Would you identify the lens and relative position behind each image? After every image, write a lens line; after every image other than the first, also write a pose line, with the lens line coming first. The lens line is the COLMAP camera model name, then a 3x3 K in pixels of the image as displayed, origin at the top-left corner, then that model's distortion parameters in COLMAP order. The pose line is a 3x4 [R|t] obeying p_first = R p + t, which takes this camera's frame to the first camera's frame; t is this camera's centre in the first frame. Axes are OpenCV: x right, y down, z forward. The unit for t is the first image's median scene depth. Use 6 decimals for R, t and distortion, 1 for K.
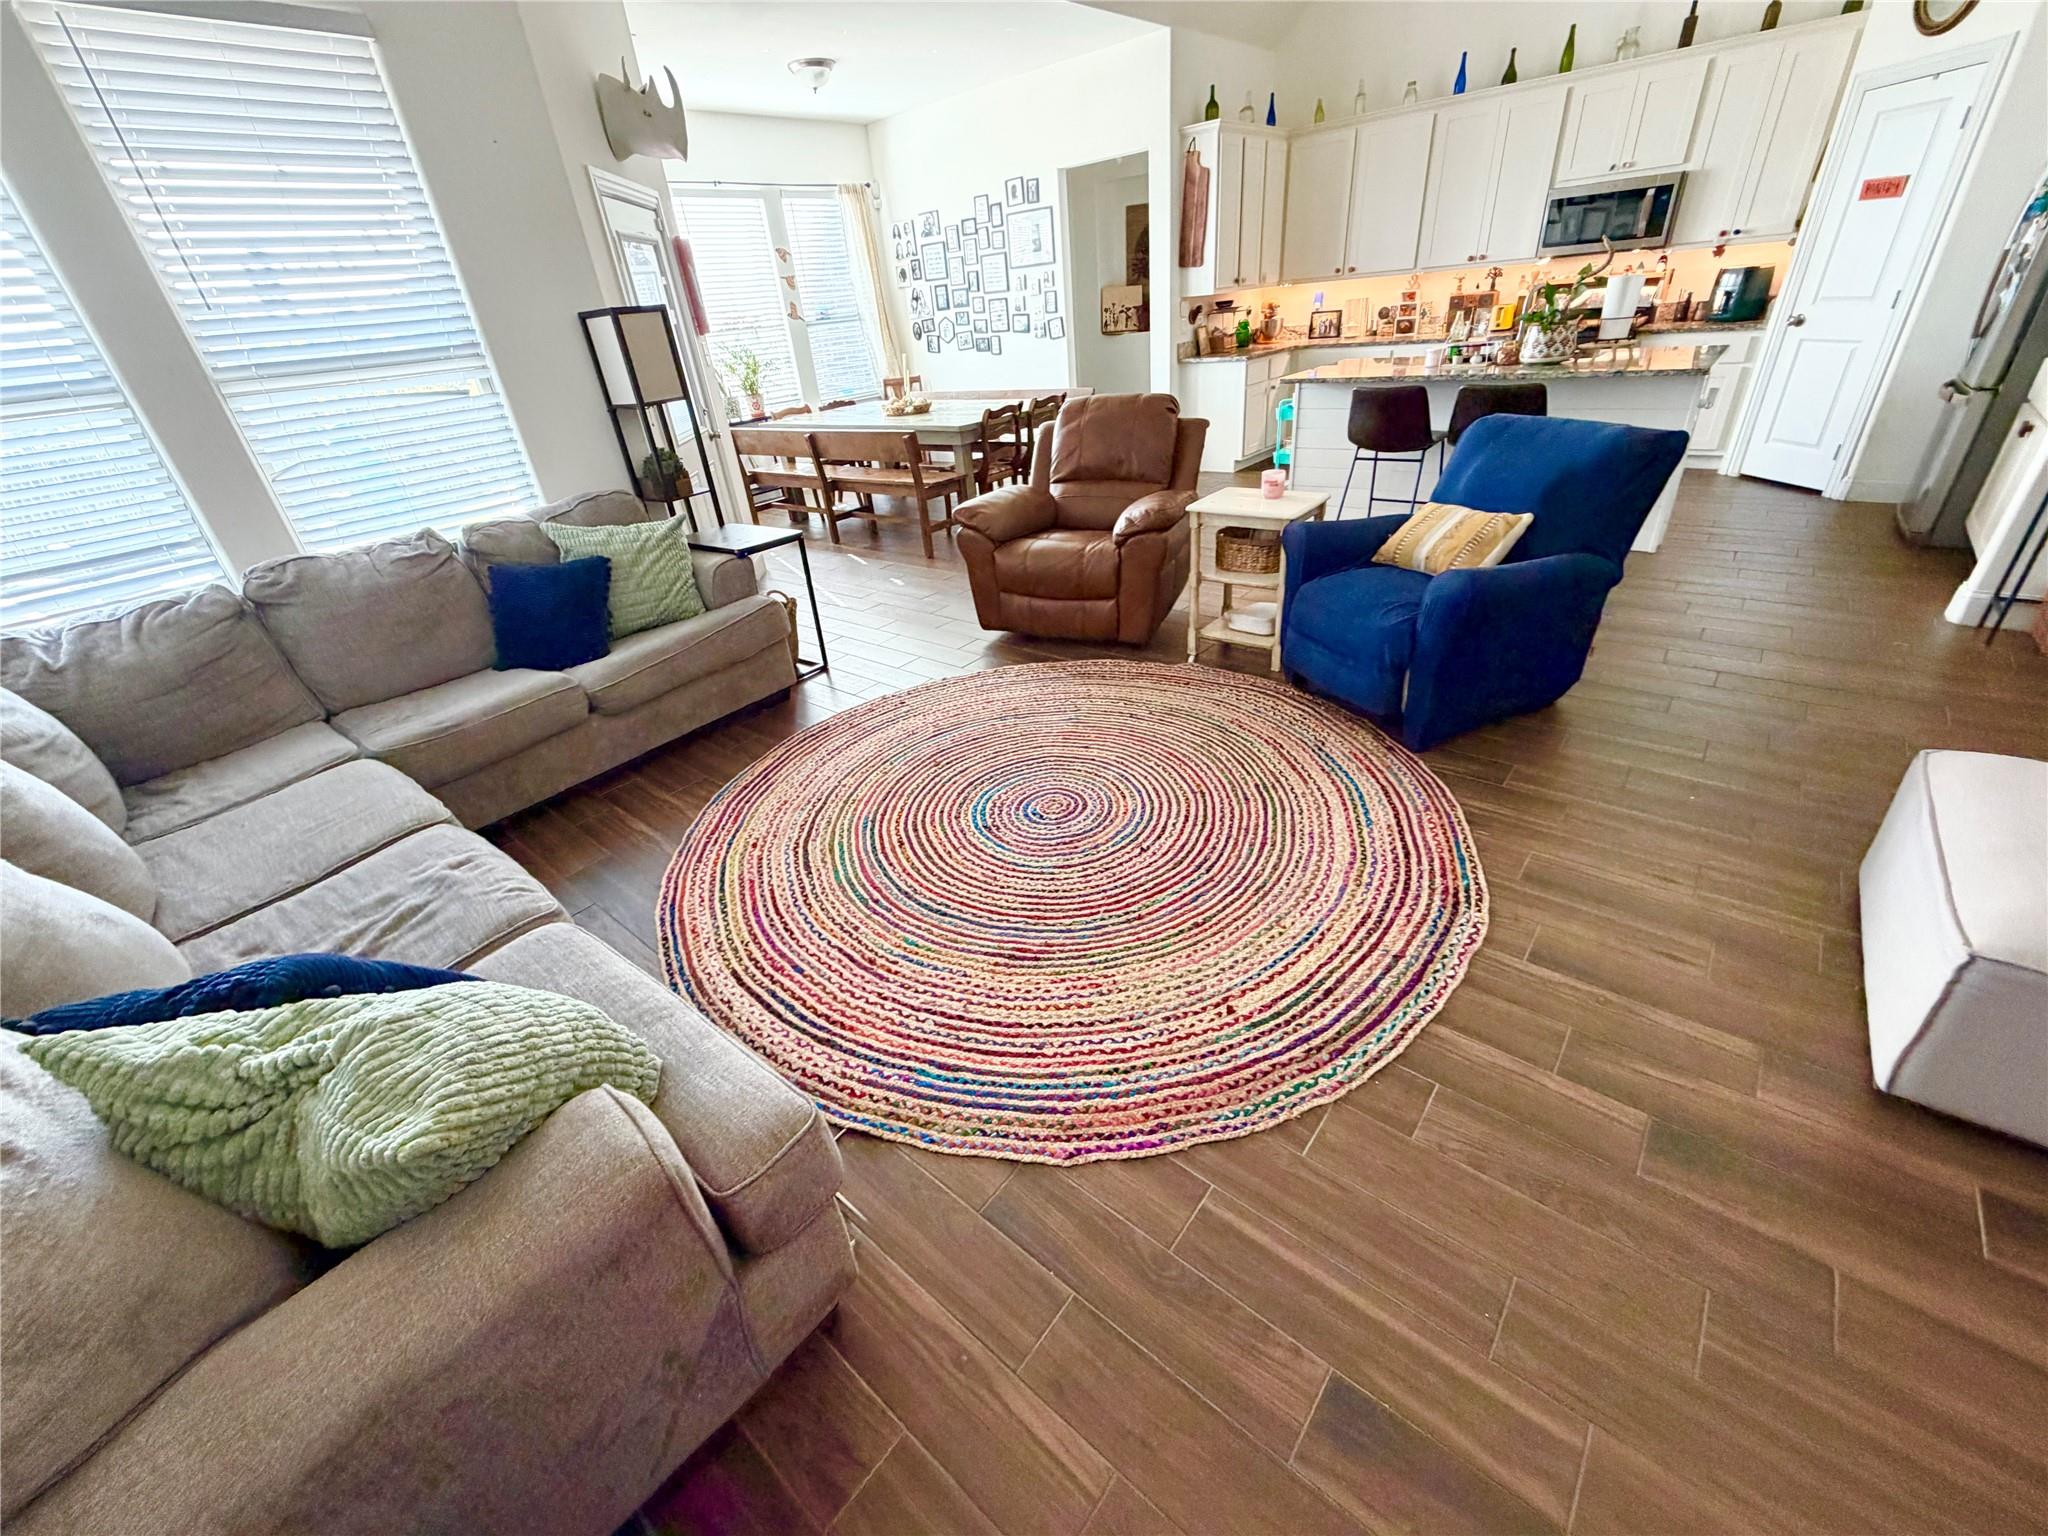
lens RADIAL K [[816.3, 0, 1019.7], [0, 816.3, 766.7], [0, 0, 1]] dist [0.000368, 0.000073]
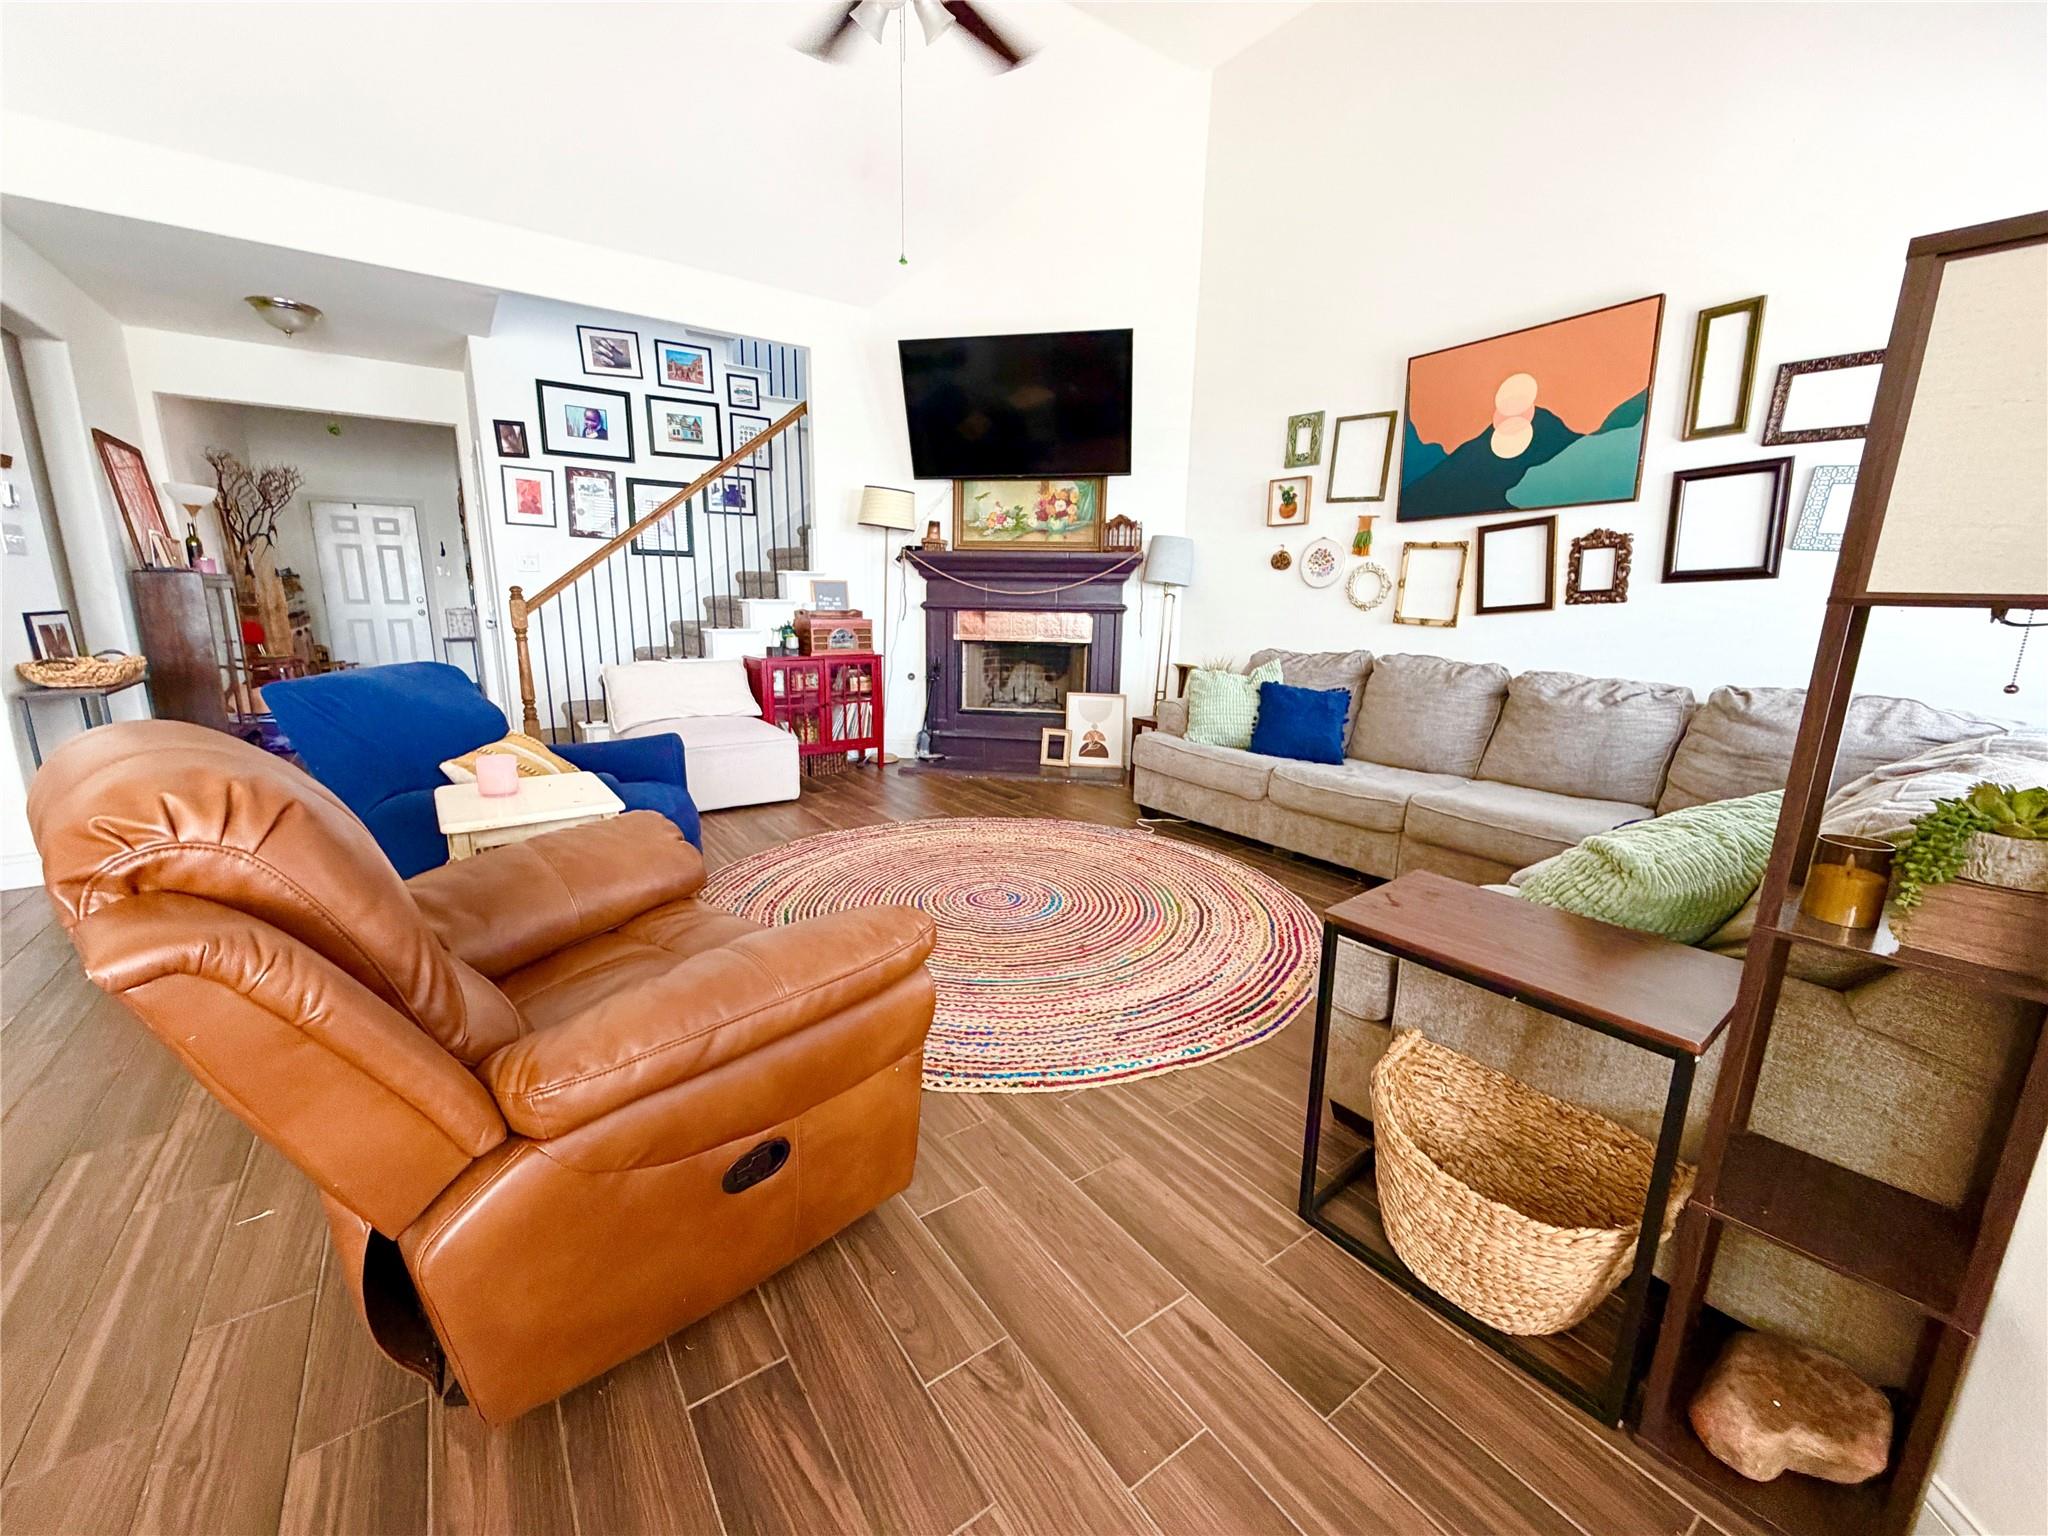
lens RADIAL K [[816.3, 0, 1019.7], [0, 816.3, 766.7], [0, 0, 1]] dist [0.000368, 0.000073]
pose [[-0.966755, 0.018716, 0.255019, -0.148391], [0.181510, 0.752701, 0.632847, -0.413978], [-0.180109, 0.658096, -0.731075, 0.845225]]
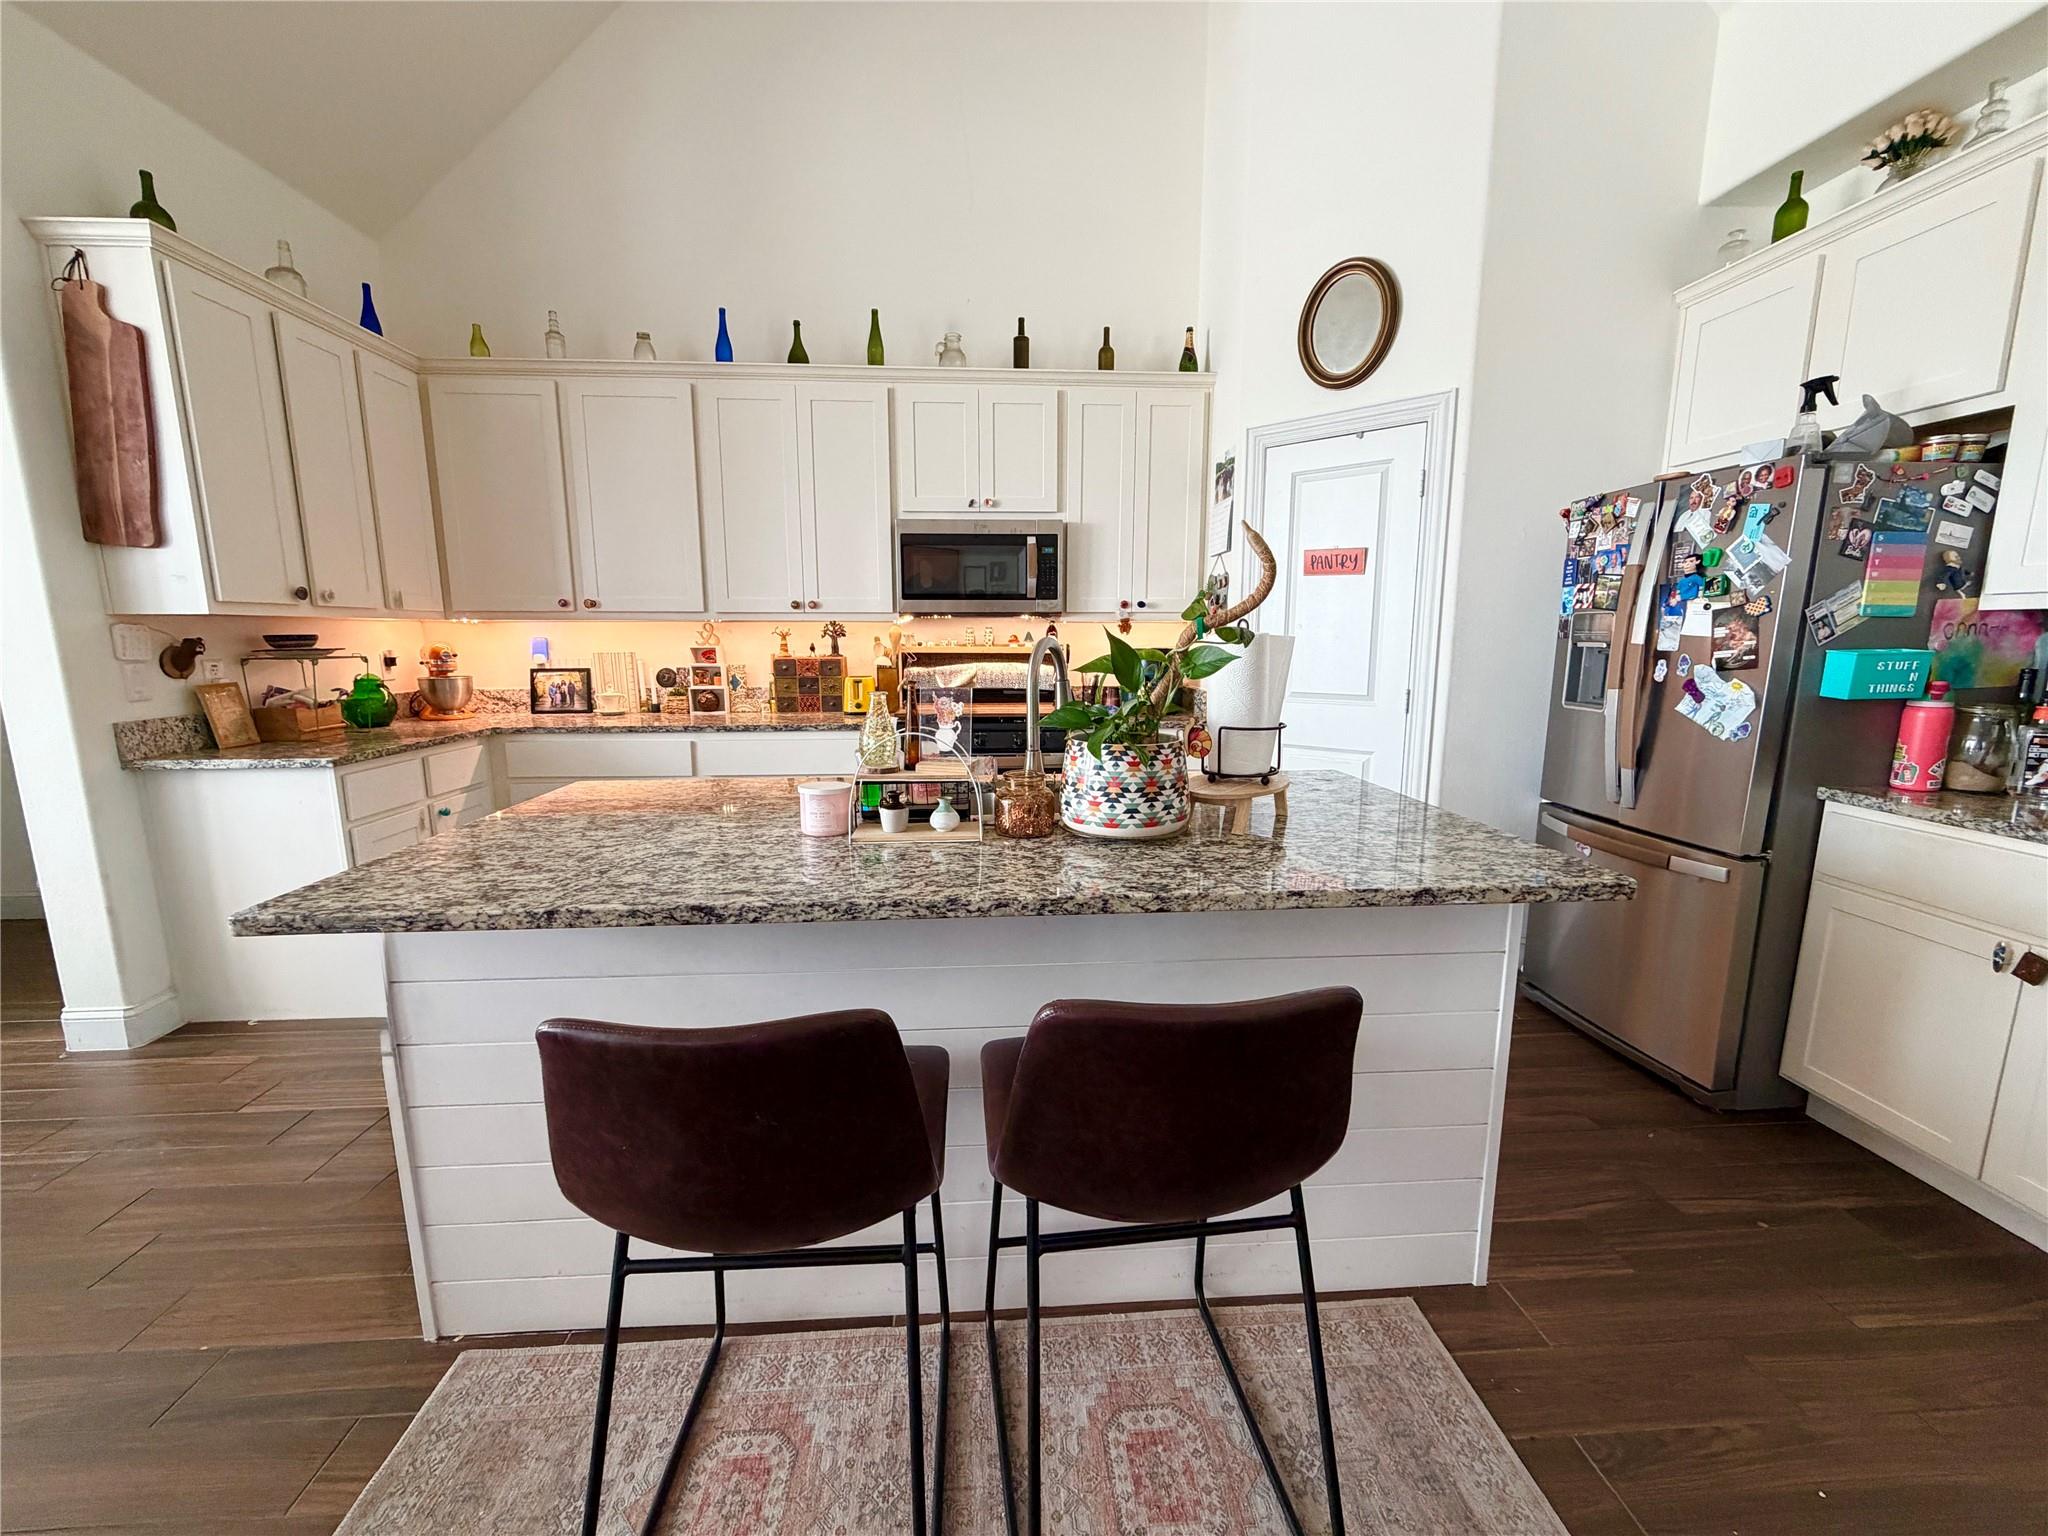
lens RADIAL K [[816.3, 0, 1019.7], [0, 816.3, 766.7], [0, 0, 1]] dist [0.000368, 0.000073]
pose [[0.718975, -0.025650, 0.694562, 0.286743], [0.290519, 0.918923, -0.266794, -0.348431], [-0.631406, 0.393602, 0.668135, 0.618252]]
